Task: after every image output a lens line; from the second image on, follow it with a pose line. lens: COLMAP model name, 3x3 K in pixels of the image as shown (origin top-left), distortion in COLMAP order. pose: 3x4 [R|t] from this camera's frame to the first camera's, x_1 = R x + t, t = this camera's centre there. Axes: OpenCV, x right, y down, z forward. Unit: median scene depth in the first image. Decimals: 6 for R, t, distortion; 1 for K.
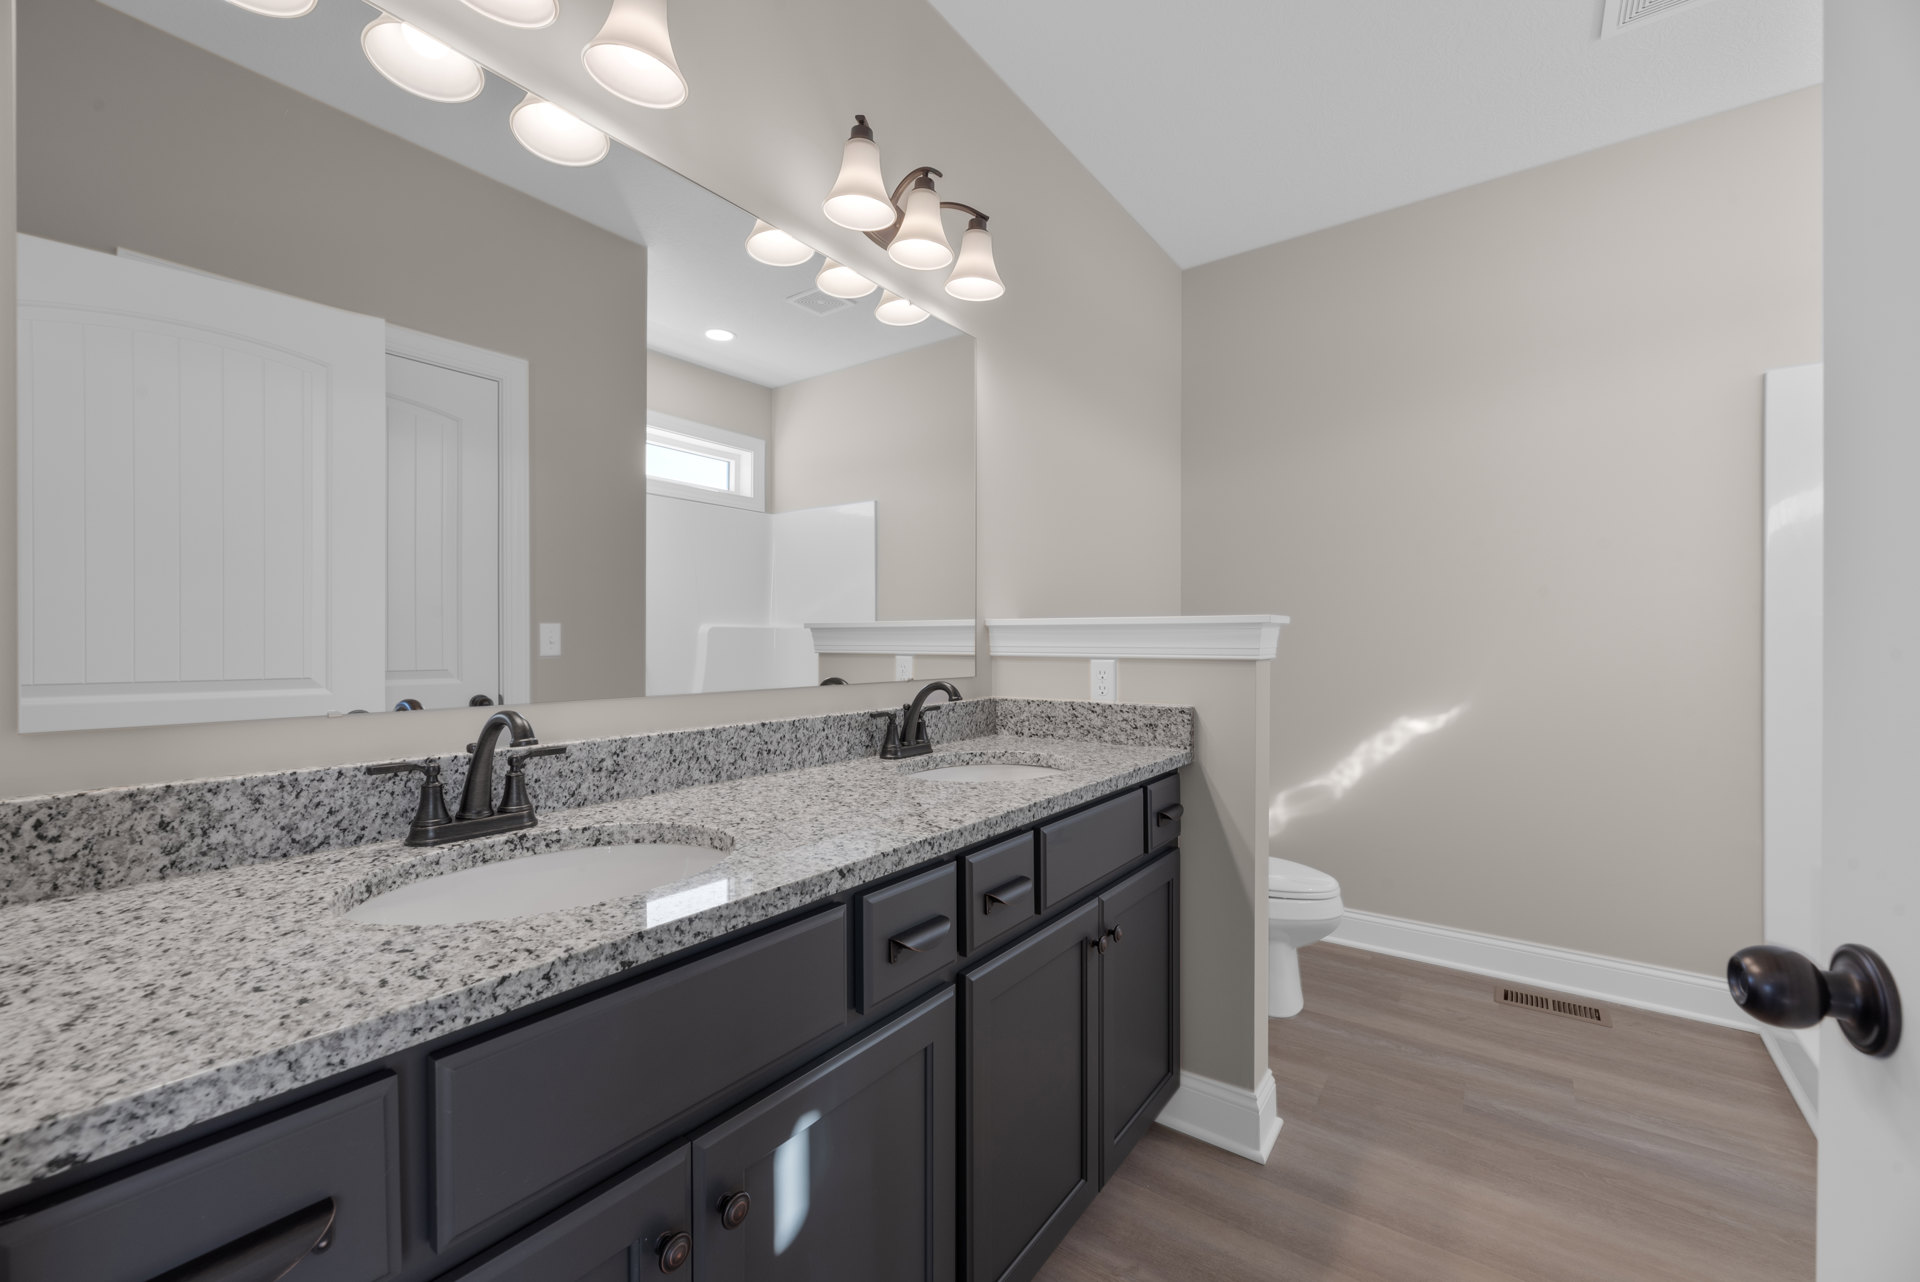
lens RADIAL K [[771.6, 0, 964.8], [0, 771.6, 642.1], [0, 0, 1]] dist [0.002489, 0.000073]
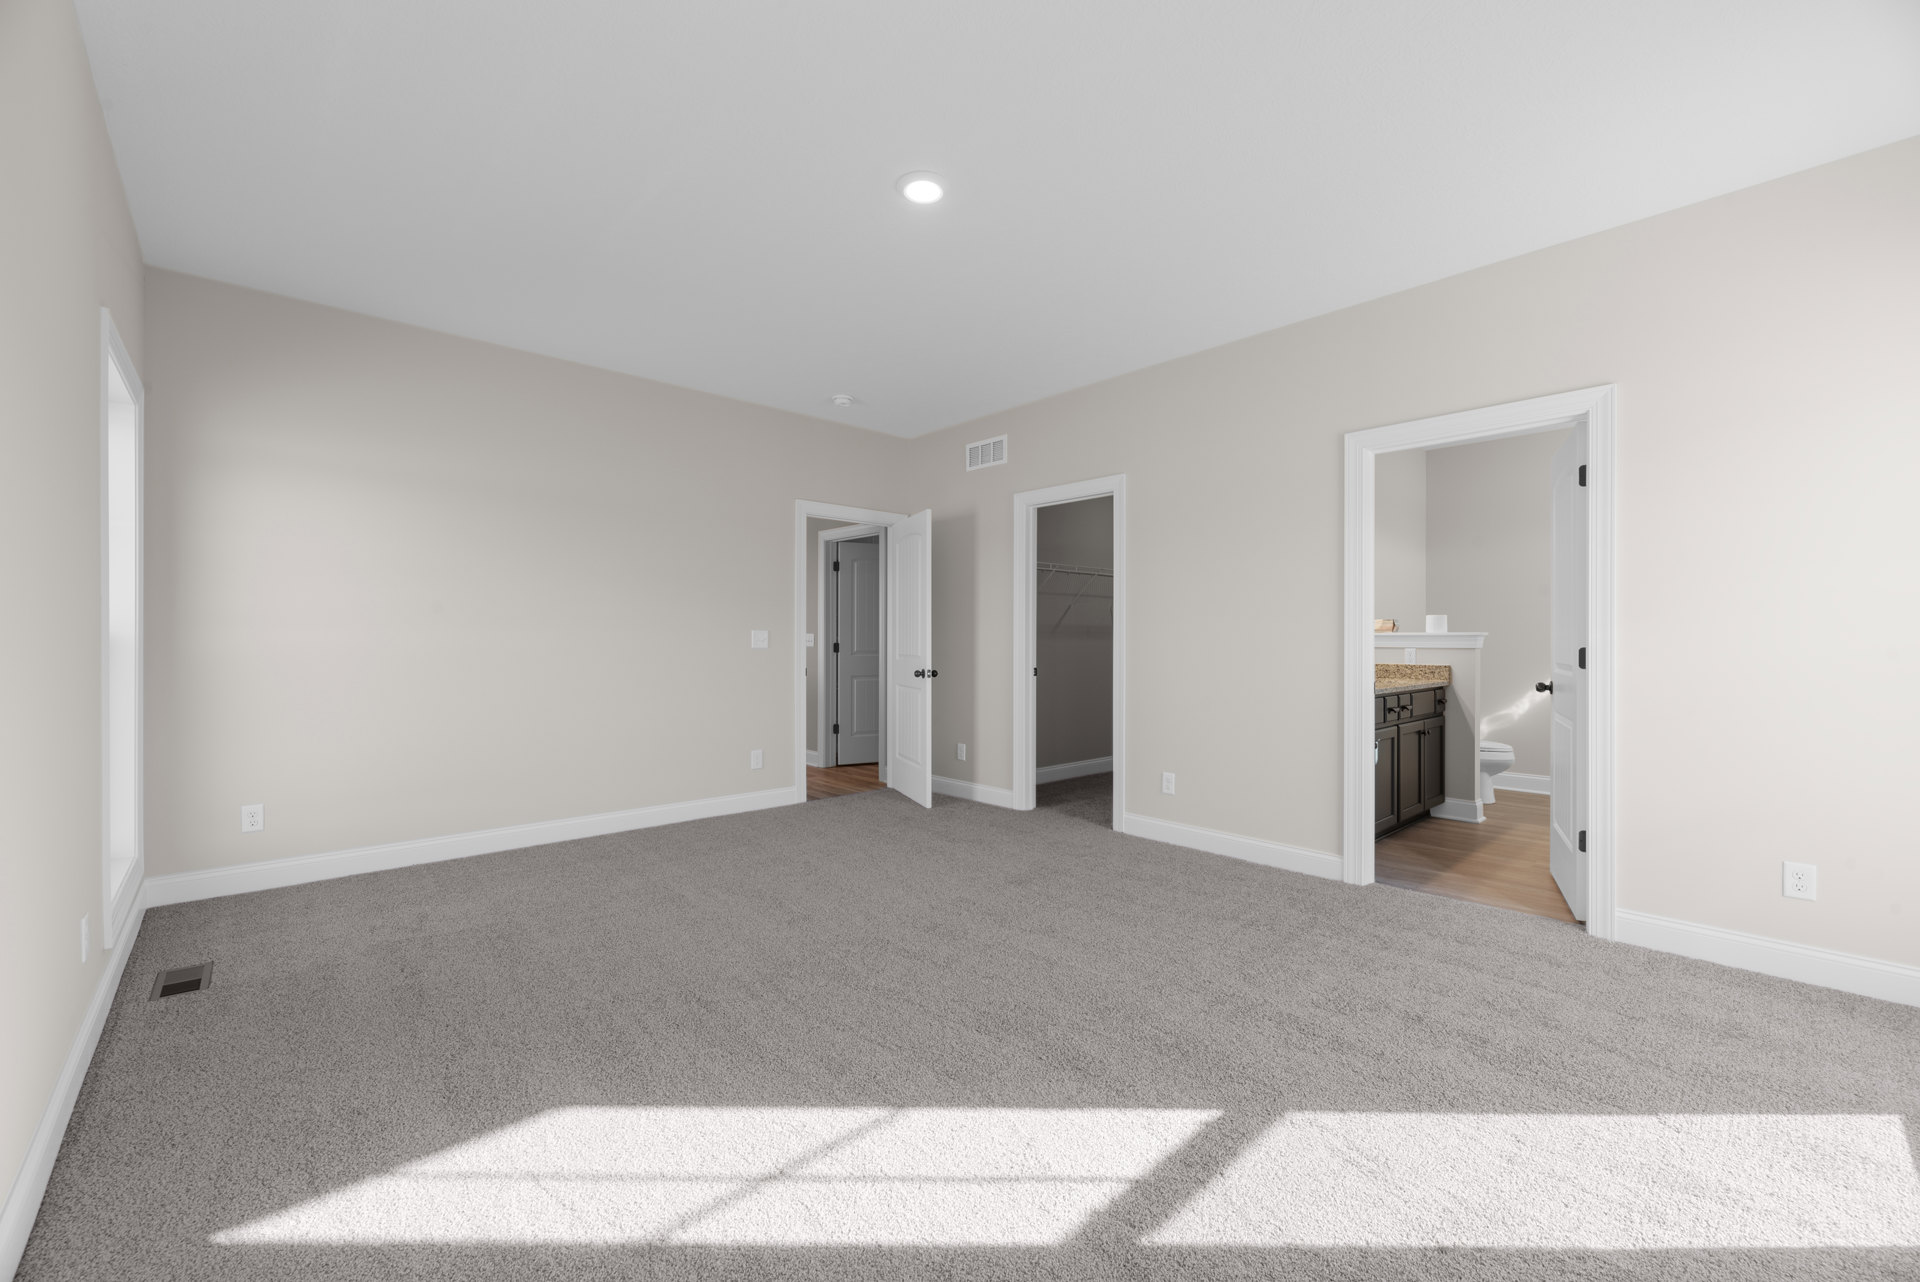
lens RADIAL K [[771.6, 0, 952.5], [0, 771.6, 638.0], [0, 0, 1]] dist [0.002489, 0.000073]
pose [[0.977972, -0.000552, -0.208735, -0.876379], [-0.002040, 0.999923, -0.012203, 0.023448], [0.208726, 0.012360, 0.977896, -2.099653]]
